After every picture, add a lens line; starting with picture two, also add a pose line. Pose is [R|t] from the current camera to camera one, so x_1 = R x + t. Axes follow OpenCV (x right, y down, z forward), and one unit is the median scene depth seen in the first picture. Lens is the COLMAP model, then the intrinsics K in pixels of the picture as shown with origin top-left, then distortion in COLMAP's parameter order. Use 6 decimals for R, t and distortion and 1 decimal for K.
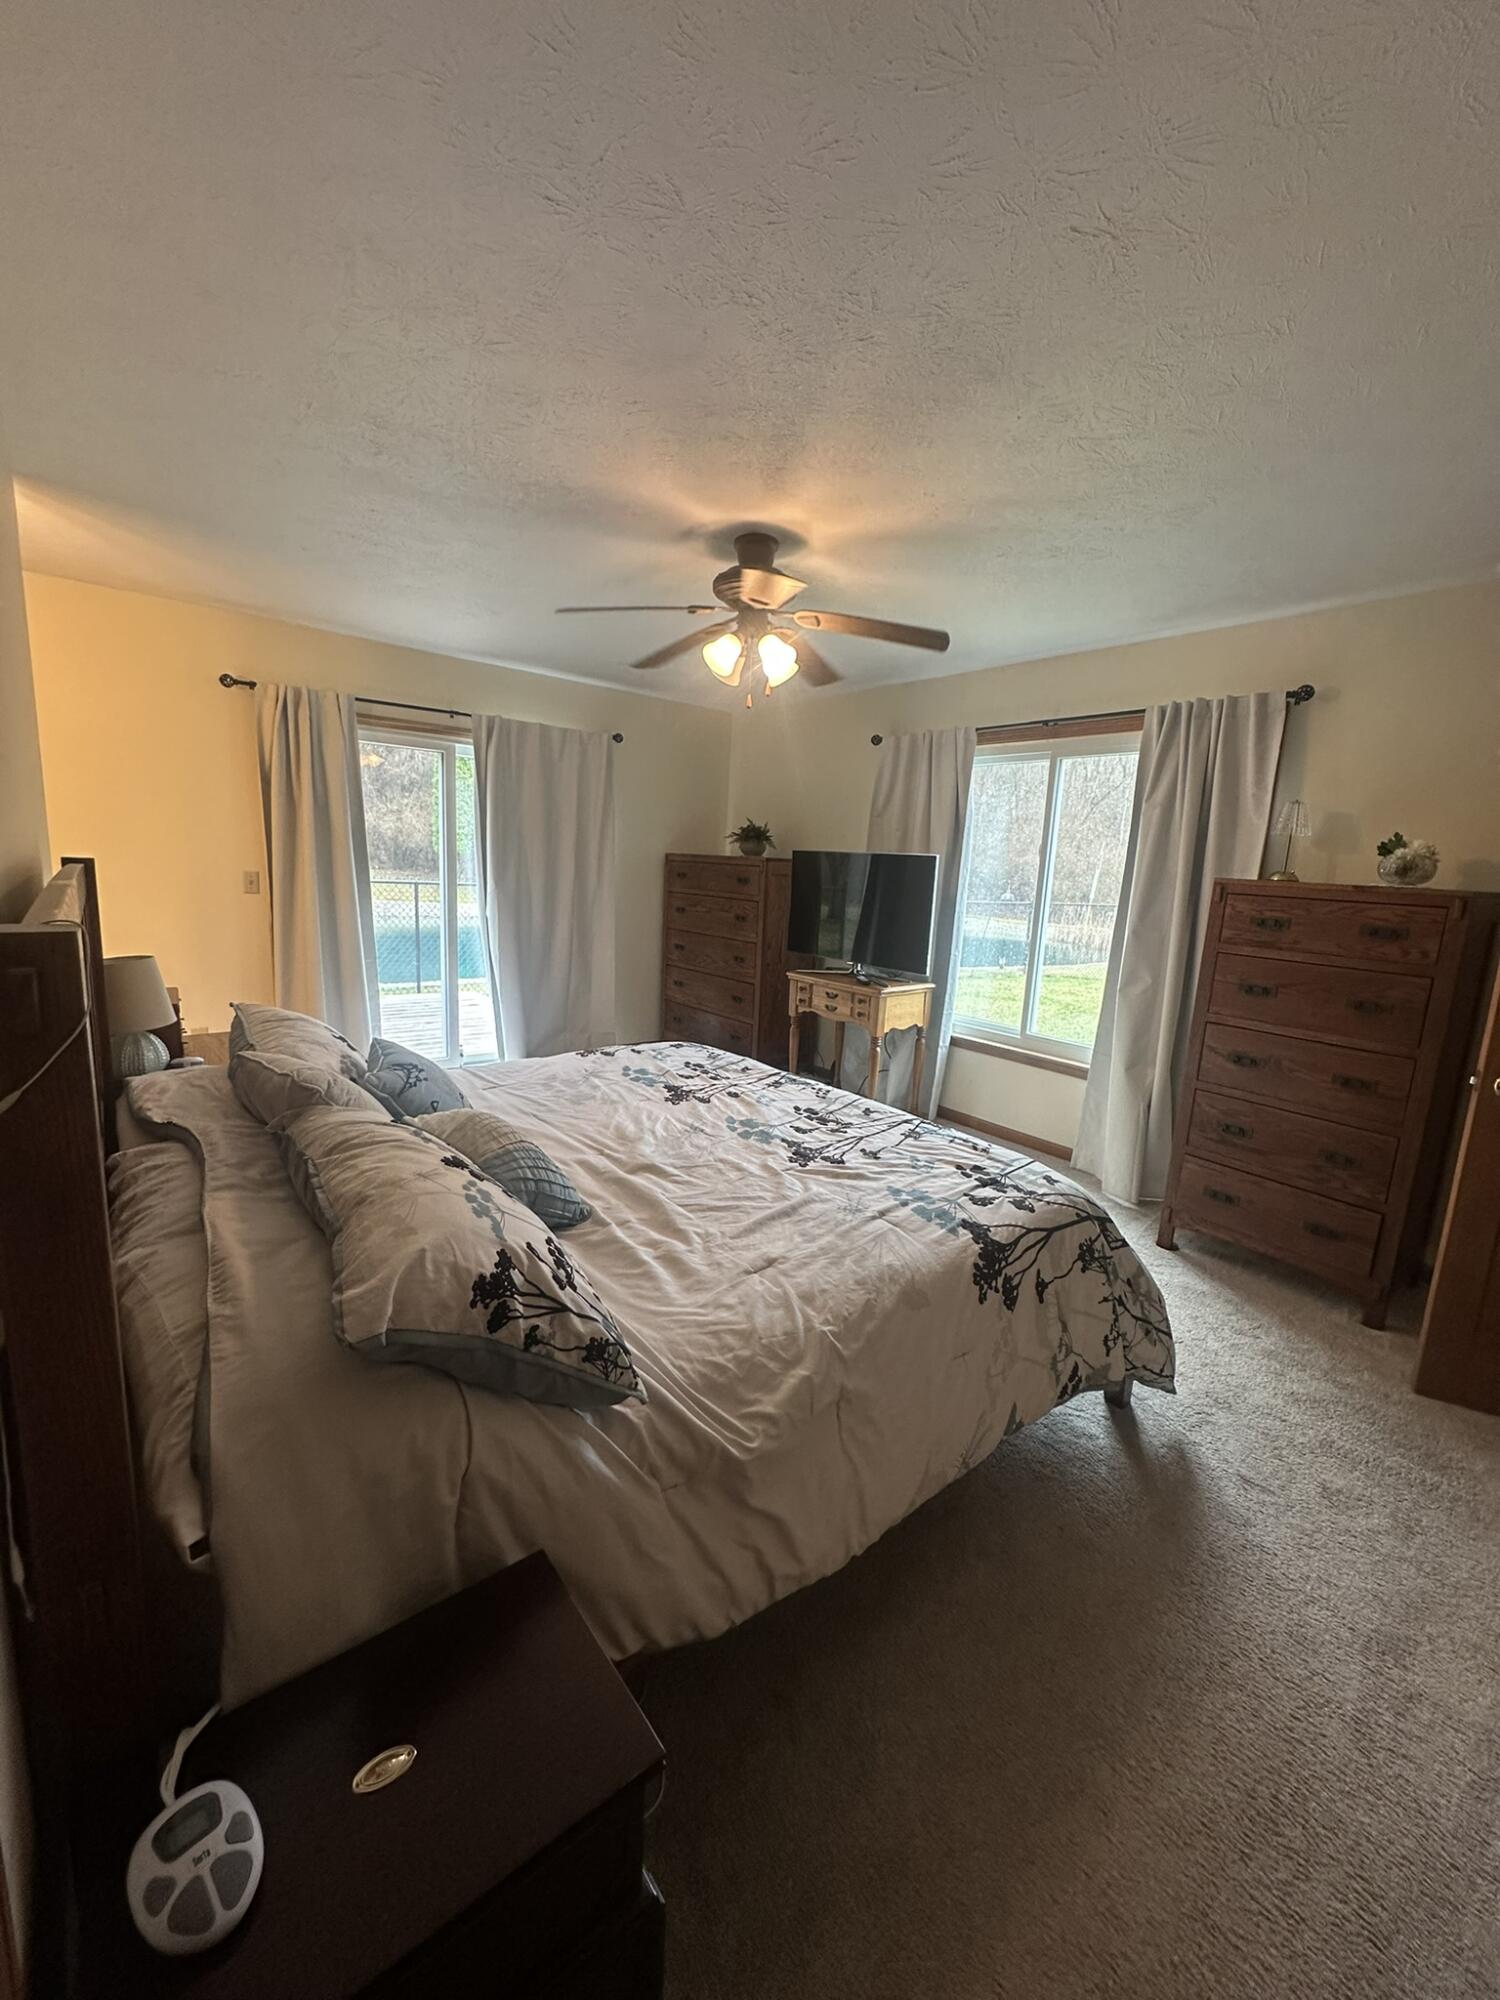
lens RADIAL K [[796.7, 0, 754.0], [0, 796.7, 998.7], [0, 0, 1]] dist [-0.003639, 0.000413]
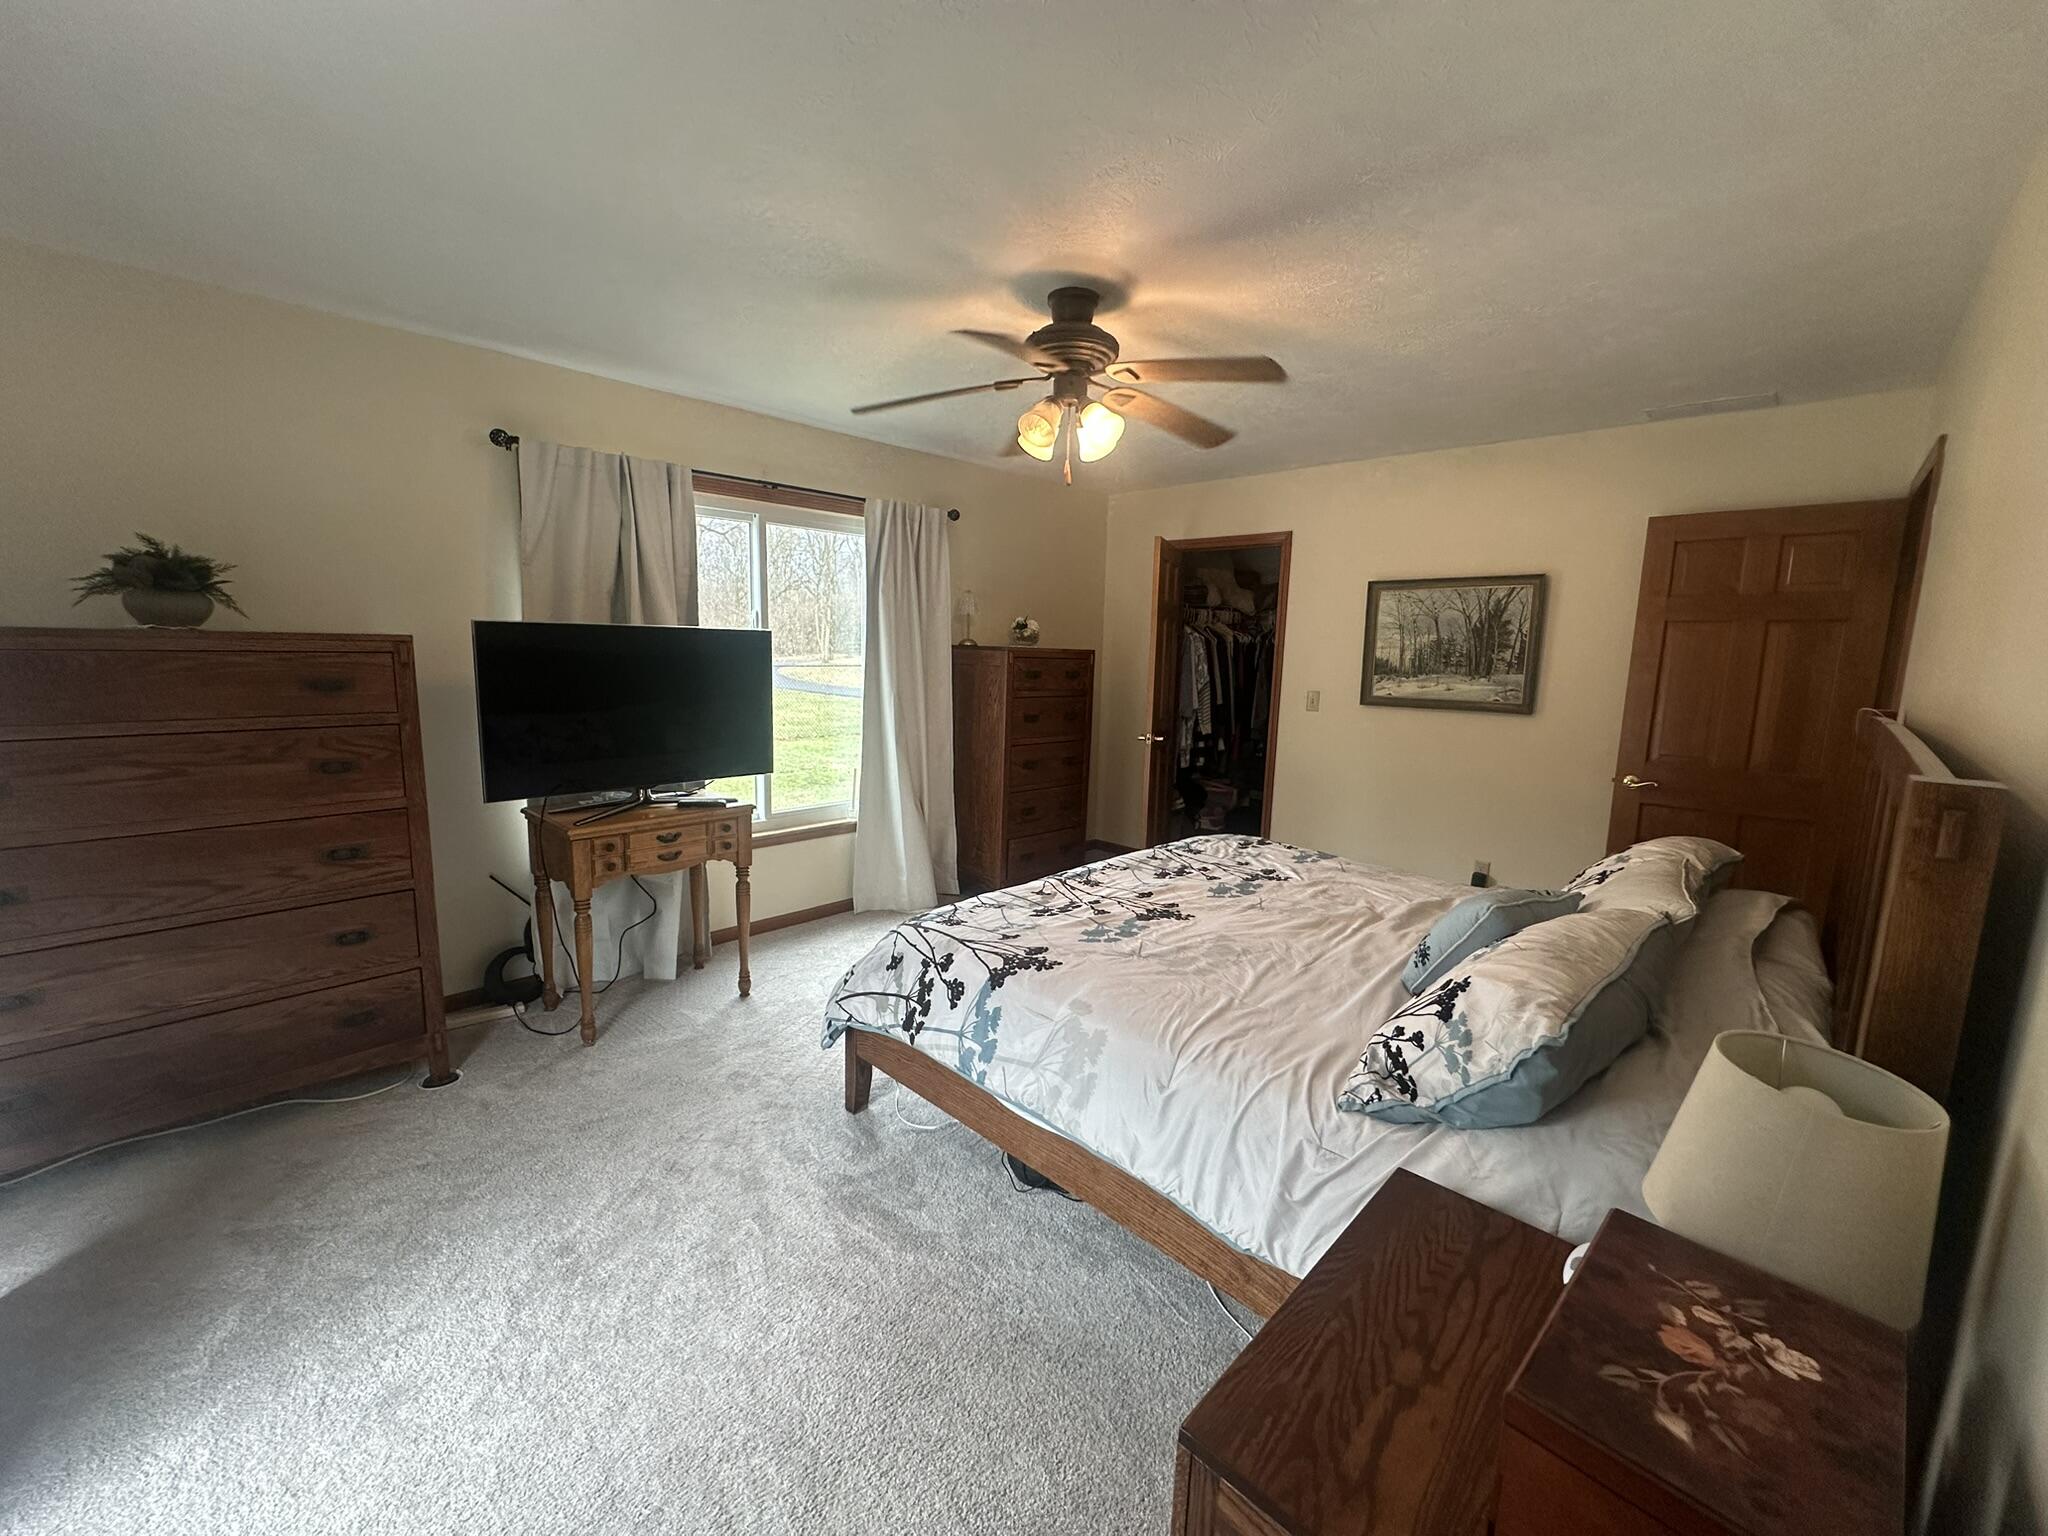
lens RADIAL K [[815.8, 0, 1022.4], [0, 815.8, 763.4], [0, 0, 1]] dist [-0.003639, 0.000413]
pose [[-0.111510, -0.196830, 0.974076, -0.989254], [0.139905, 0.967317, 0.211480, -0.280940], [-0.983866, 0.159860, -0.080328, 1.237100]]
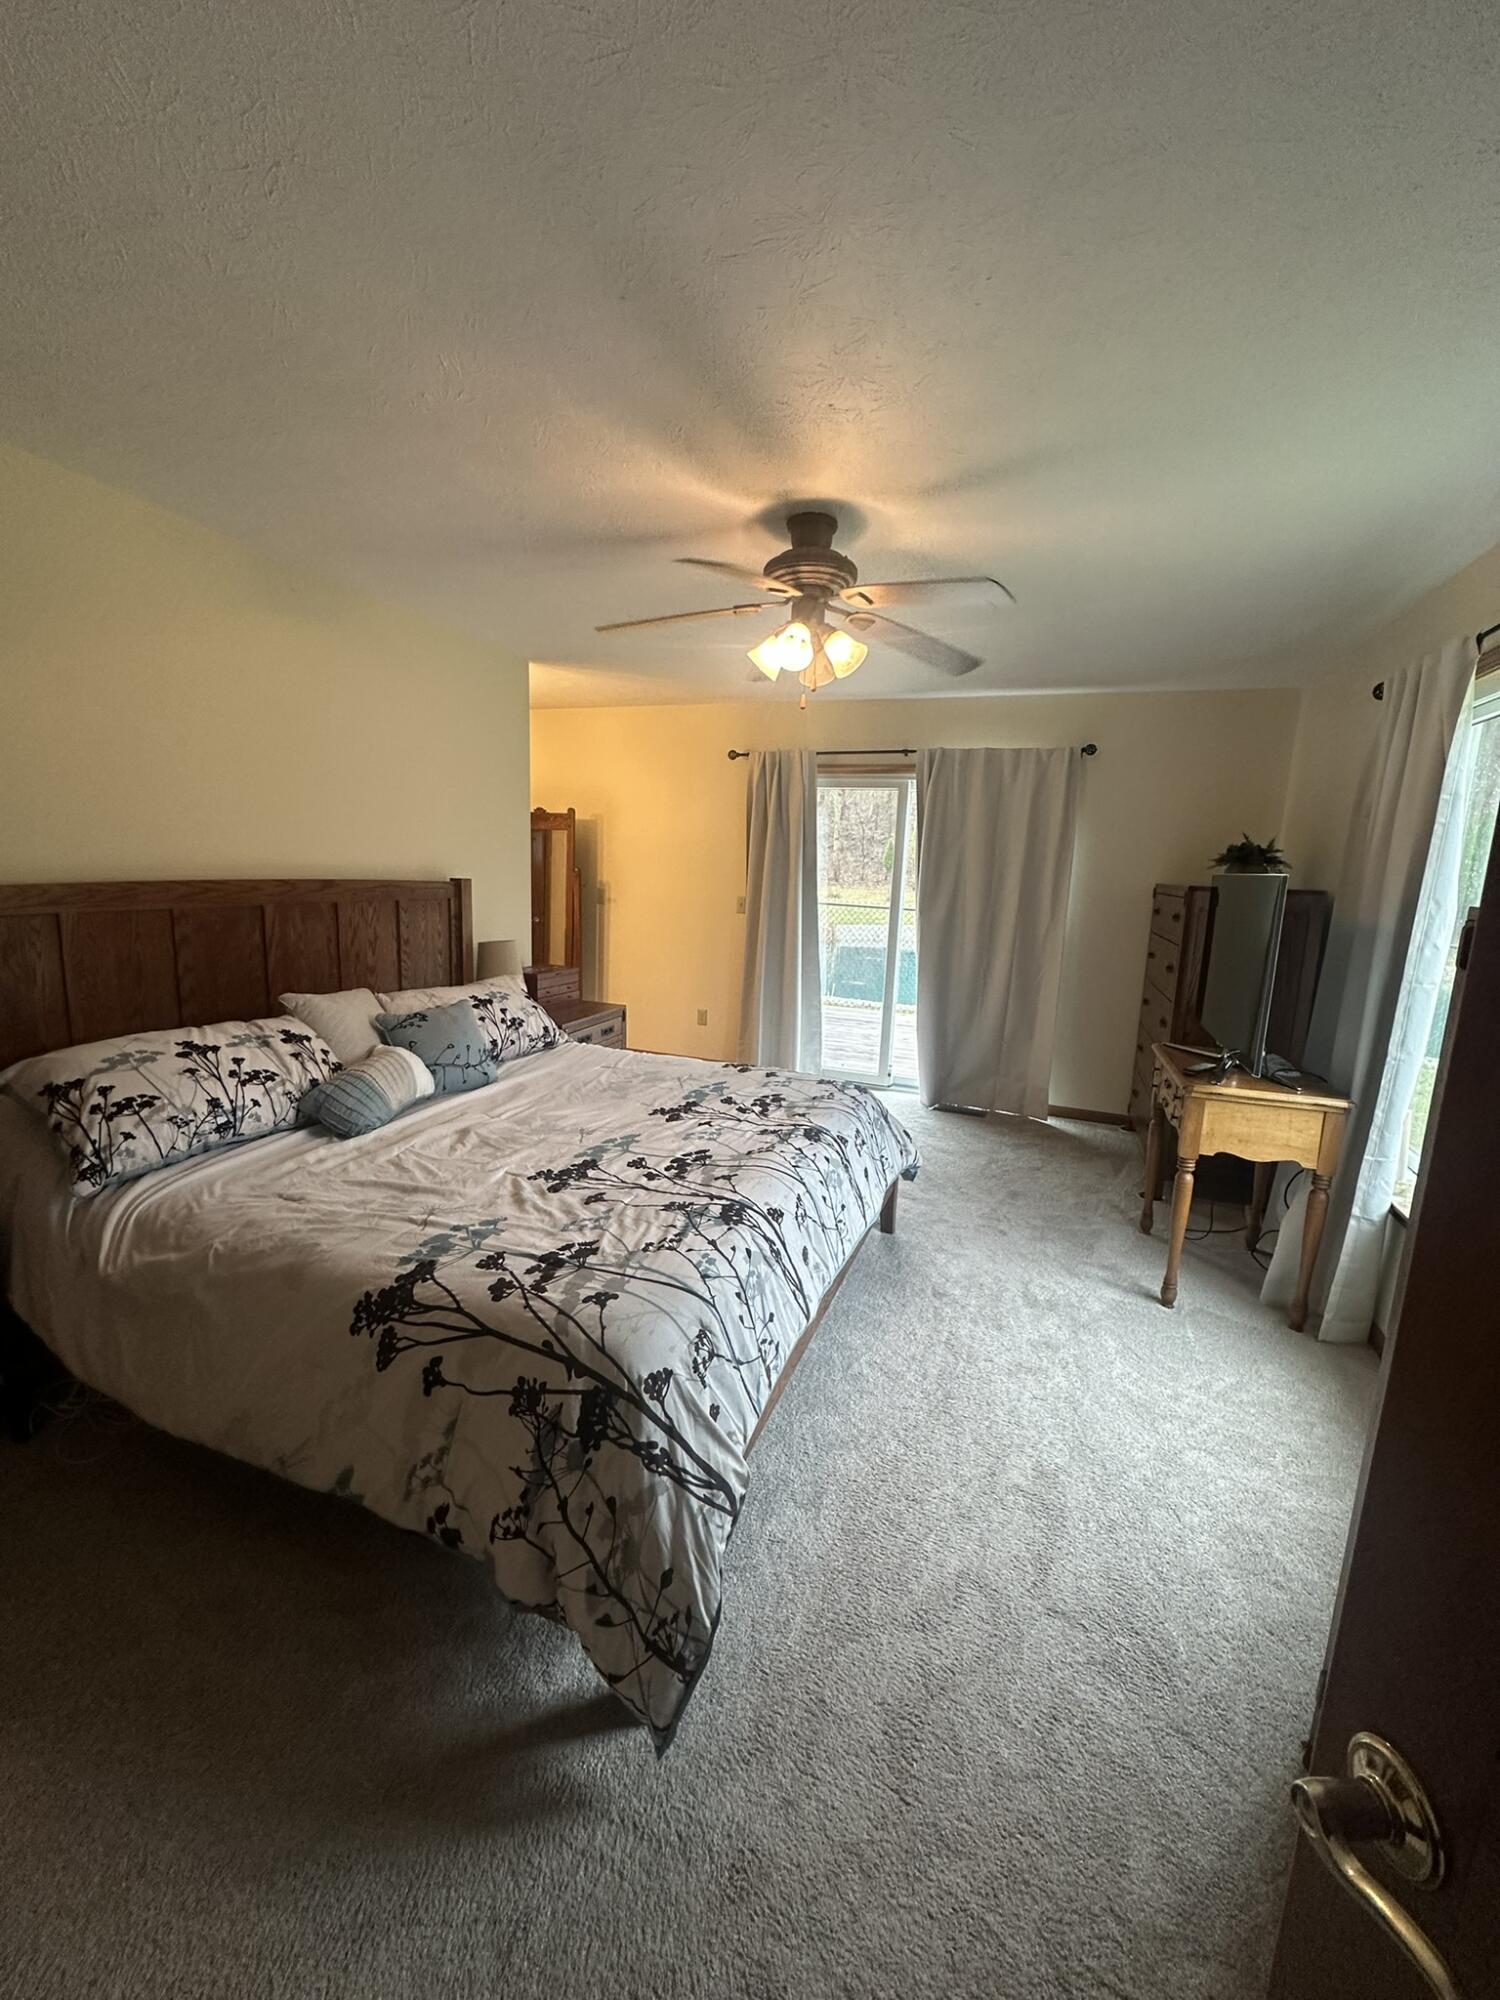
lens RADIAL K [[796.7, 0, 754.0], [0, 796.7, 998.7], [0, 0, 1]] dist [-0.003639, 0.000413]
pose [[0.502140, 0.116480, -0.856906, 0.817807], [-0.162386, 0.985962, 0.038866, -0.074466], [0.849404, 0.119634, 0.514005, 0.561984]]
